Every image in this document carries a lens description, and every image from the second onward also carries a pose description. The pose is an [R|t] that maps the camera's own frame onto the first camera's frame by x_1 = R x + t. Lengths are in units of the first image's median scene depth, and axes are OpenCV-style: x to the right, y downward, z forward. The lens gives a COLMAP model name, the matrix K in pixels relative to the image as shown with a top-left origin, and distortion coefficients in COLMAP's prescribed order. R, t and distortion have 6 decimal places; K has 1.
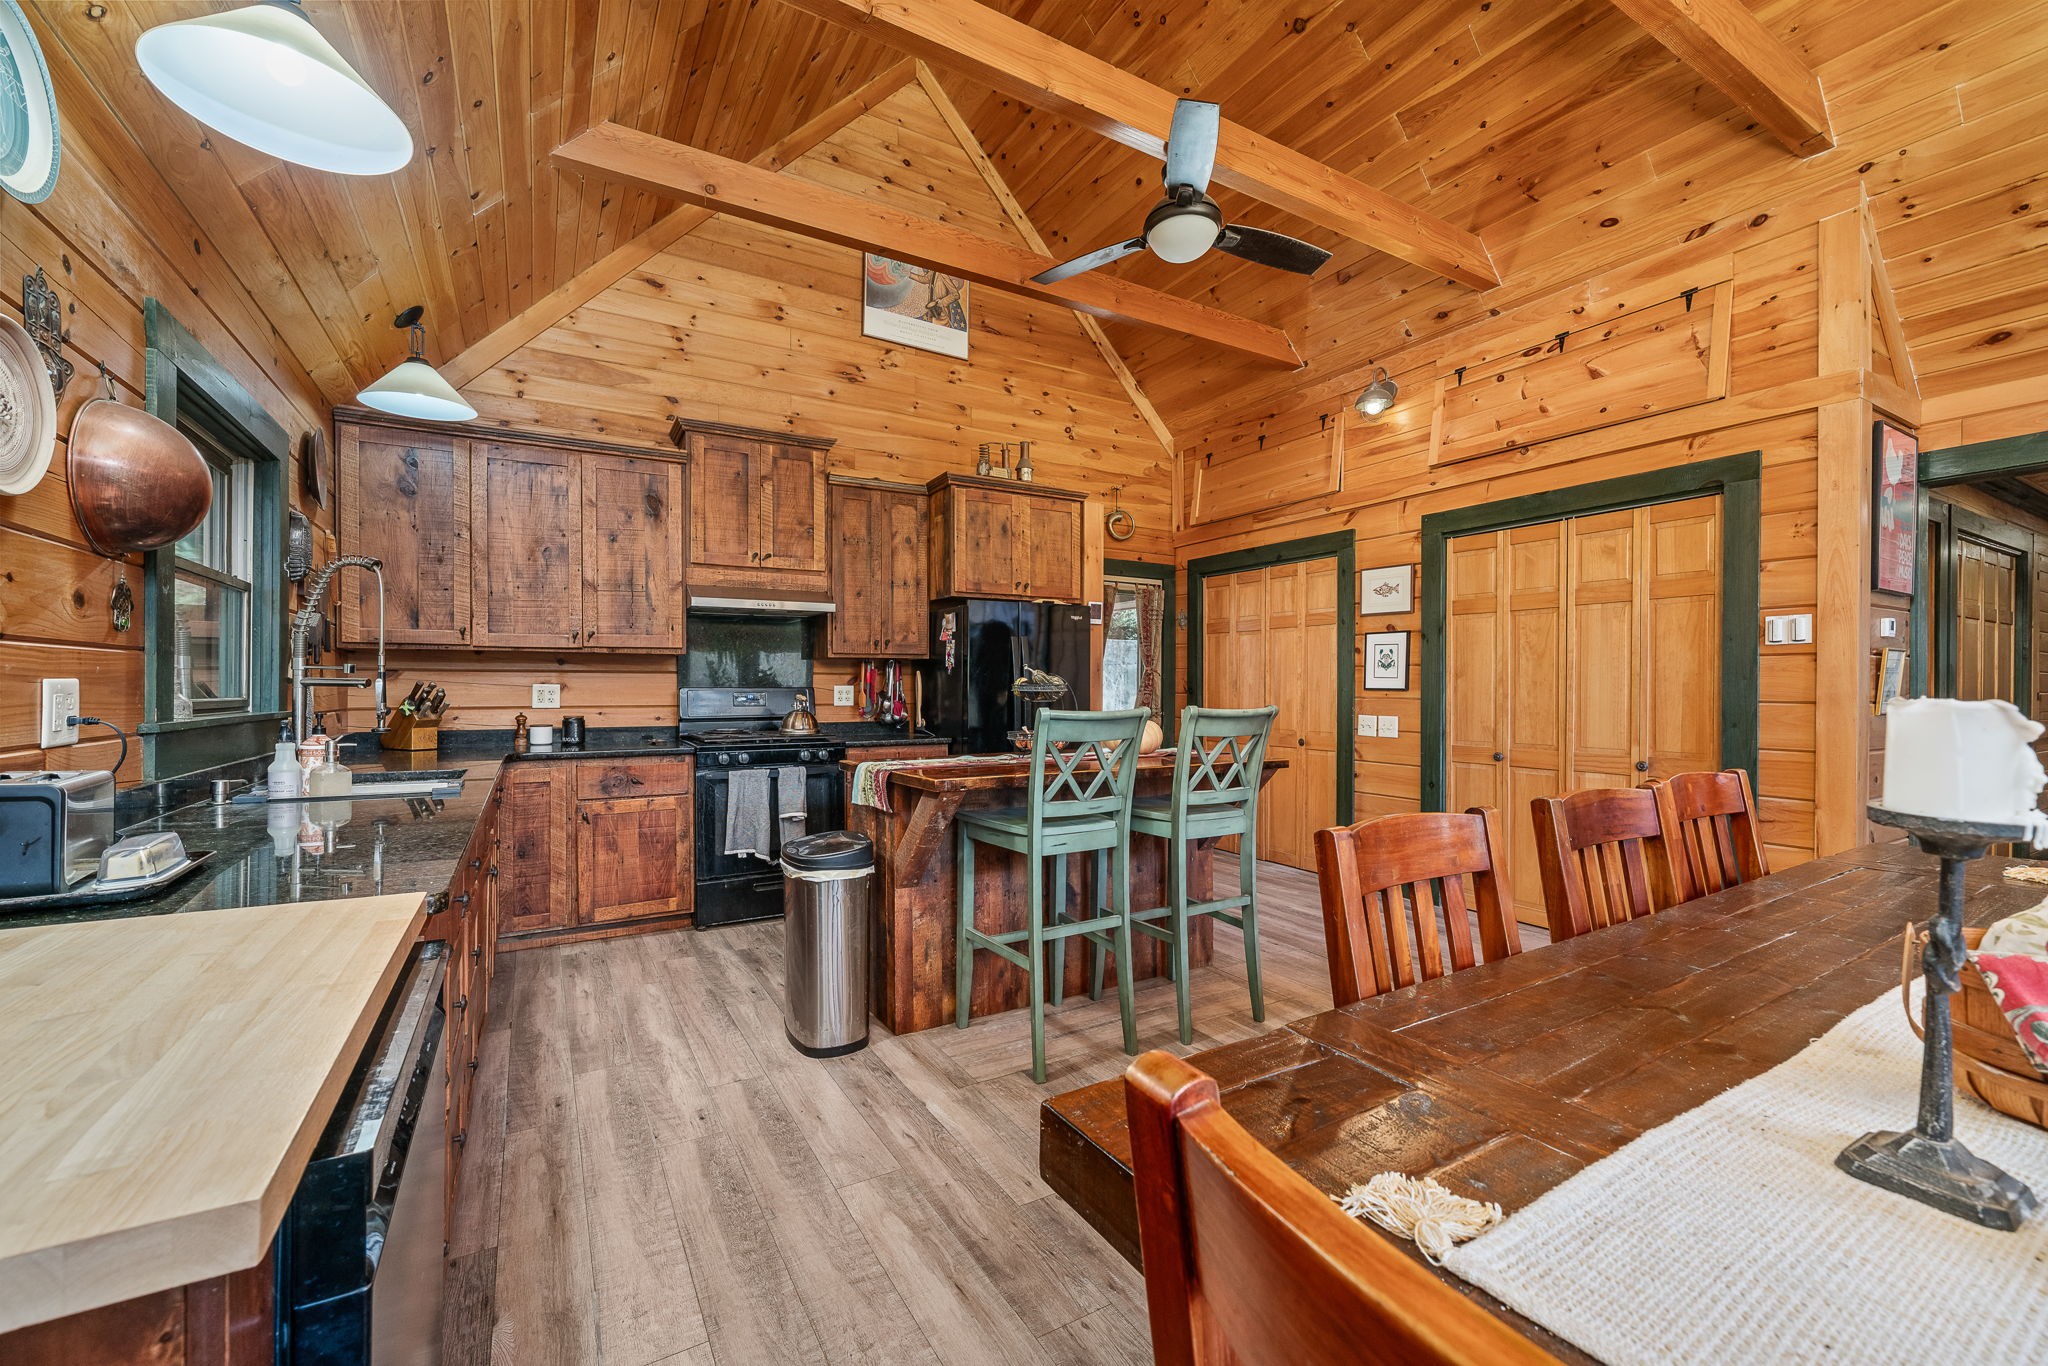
lens RADIAL K [[821.3, 0, 1020.3], [0, 821.3, 685.2], [0, 0, 1]] dist [0.001798, 0.000323]
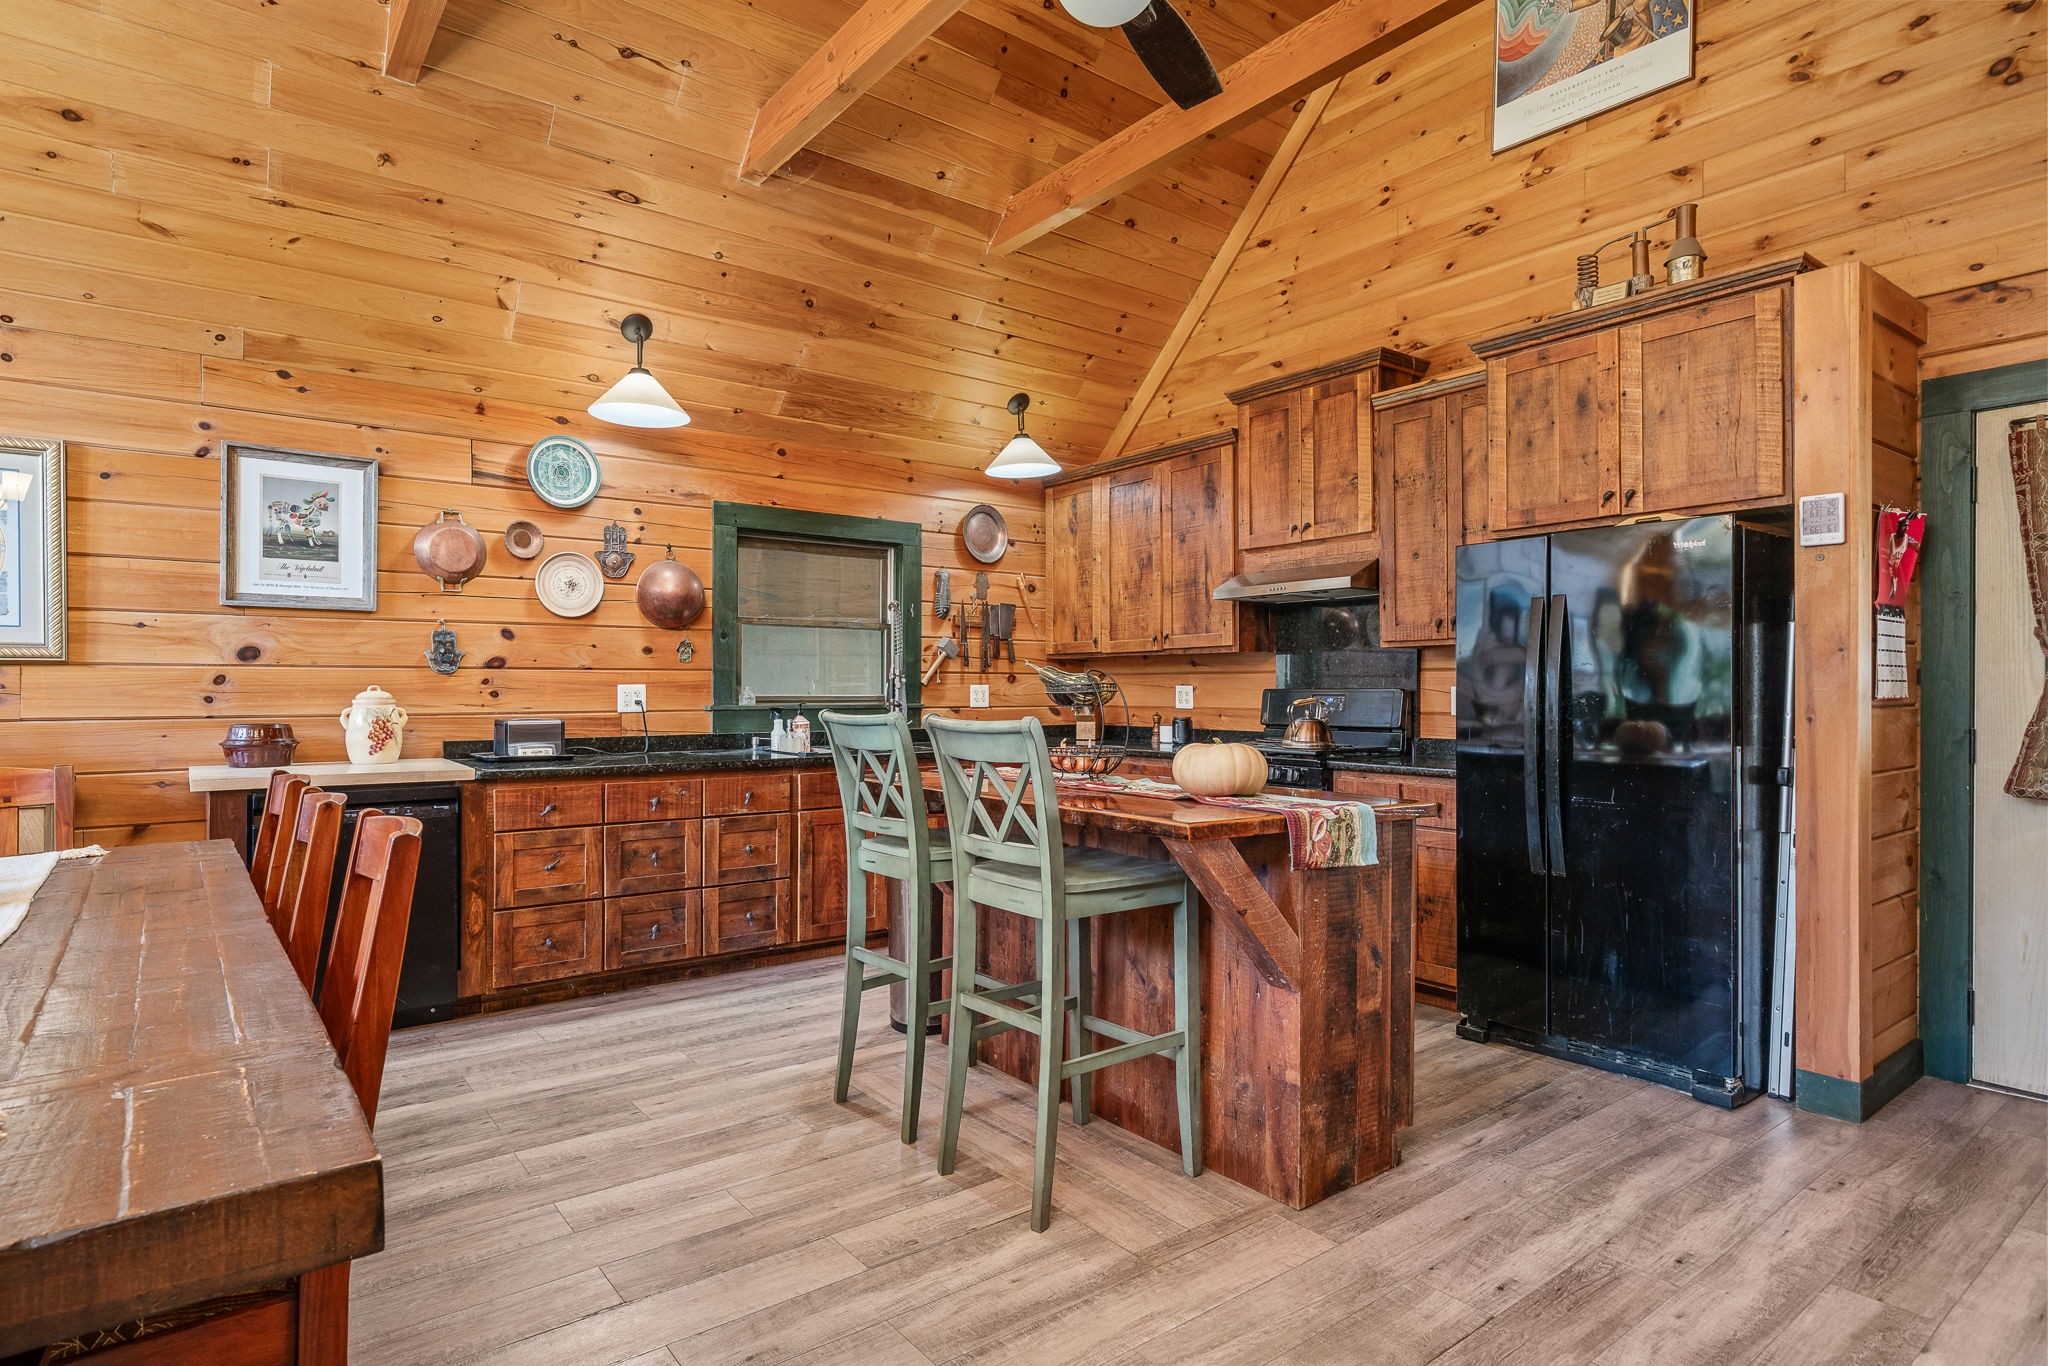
lens RADIAL K [[1109.9, 0, 1019.3], [0, 1109.9, 687.6], [0, 0, 1]] dist [0.004816, 0.000822]
pose [[0.117958, -0.001300, -0.993018, 0.711581], [0.002479, 0.999996, -0.001014, 0.001987], [0.993016, -0.002342, 0.117960, 0.563948]]
